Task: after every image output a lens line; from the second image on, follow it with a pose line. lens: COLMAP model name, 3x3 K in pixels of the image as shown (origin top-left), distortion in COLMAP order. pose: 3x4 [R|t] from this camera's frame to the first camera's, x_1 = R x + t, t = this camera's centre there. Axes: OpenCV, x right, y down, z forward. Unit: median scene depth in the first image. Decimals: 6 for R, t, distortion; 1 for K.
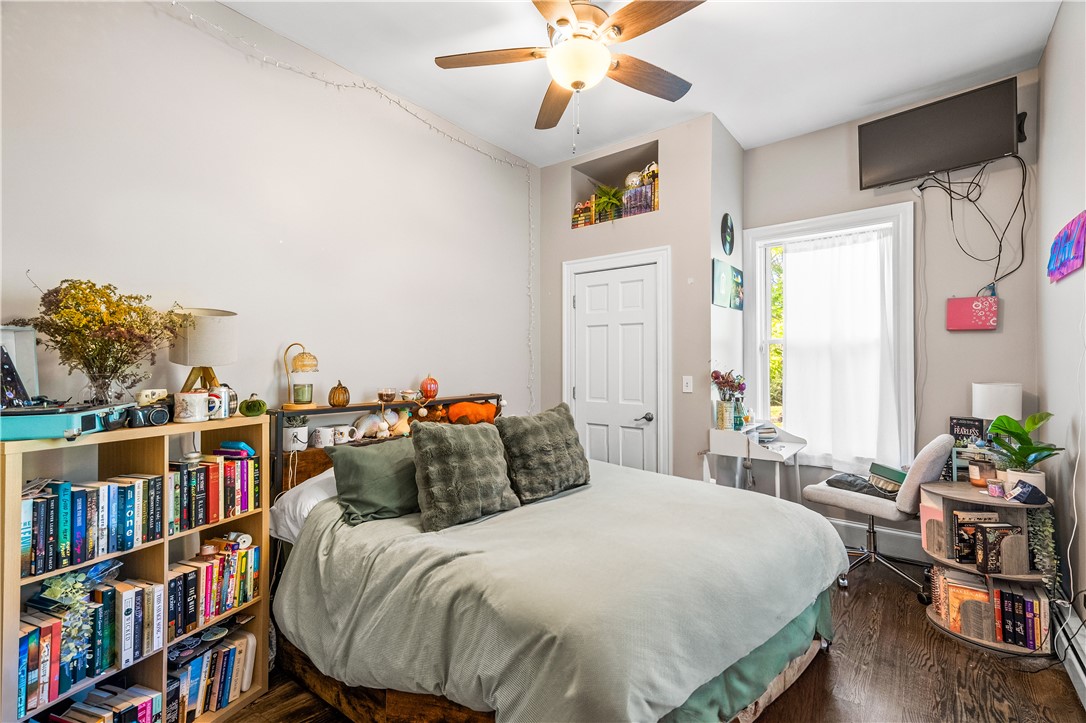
lens RADIAL K [[510.0, 0, 549.1], [0, 510.0, 359.7], [0, 0, 1]] dist [0.055426, 0.000141]
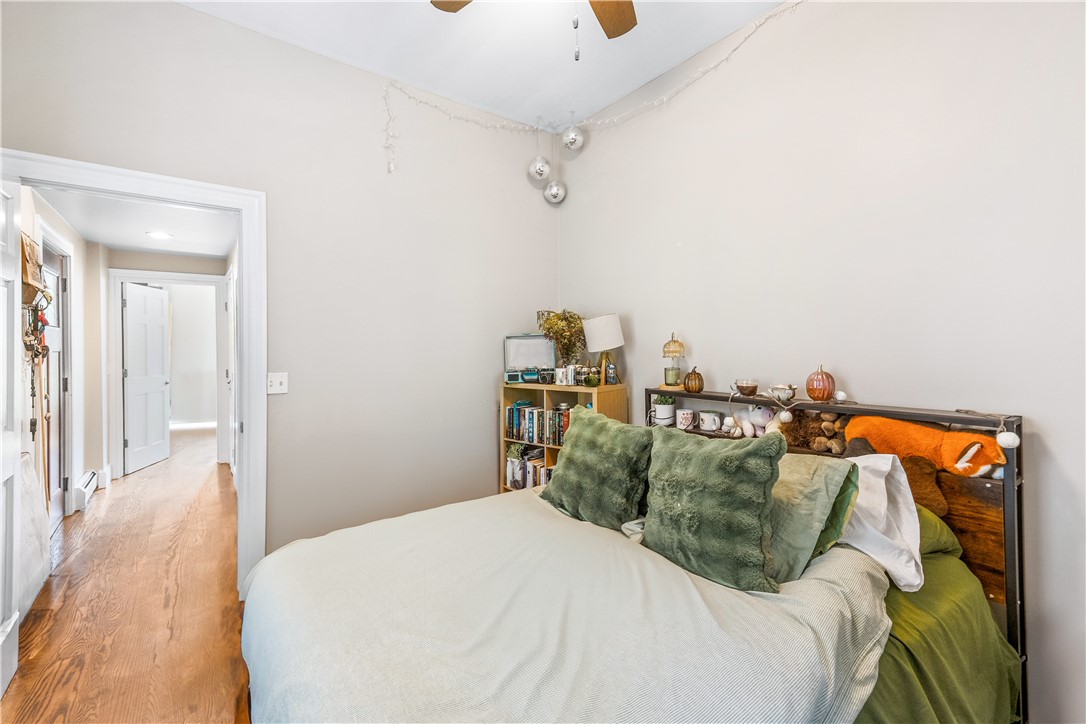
lens RADIAL K [[510.0, 0, 549.1], [0, 510.0, 360.2], [0, 0, 1]] dist [0.055426, 0.000141]
pose [[-0.335288, 0.014770, -0.942000, 0.944623], [0.009927, 0.999877, 0.012144, 0.018377], [0.942064, -0.005280, -0.335393, 1.601129]]
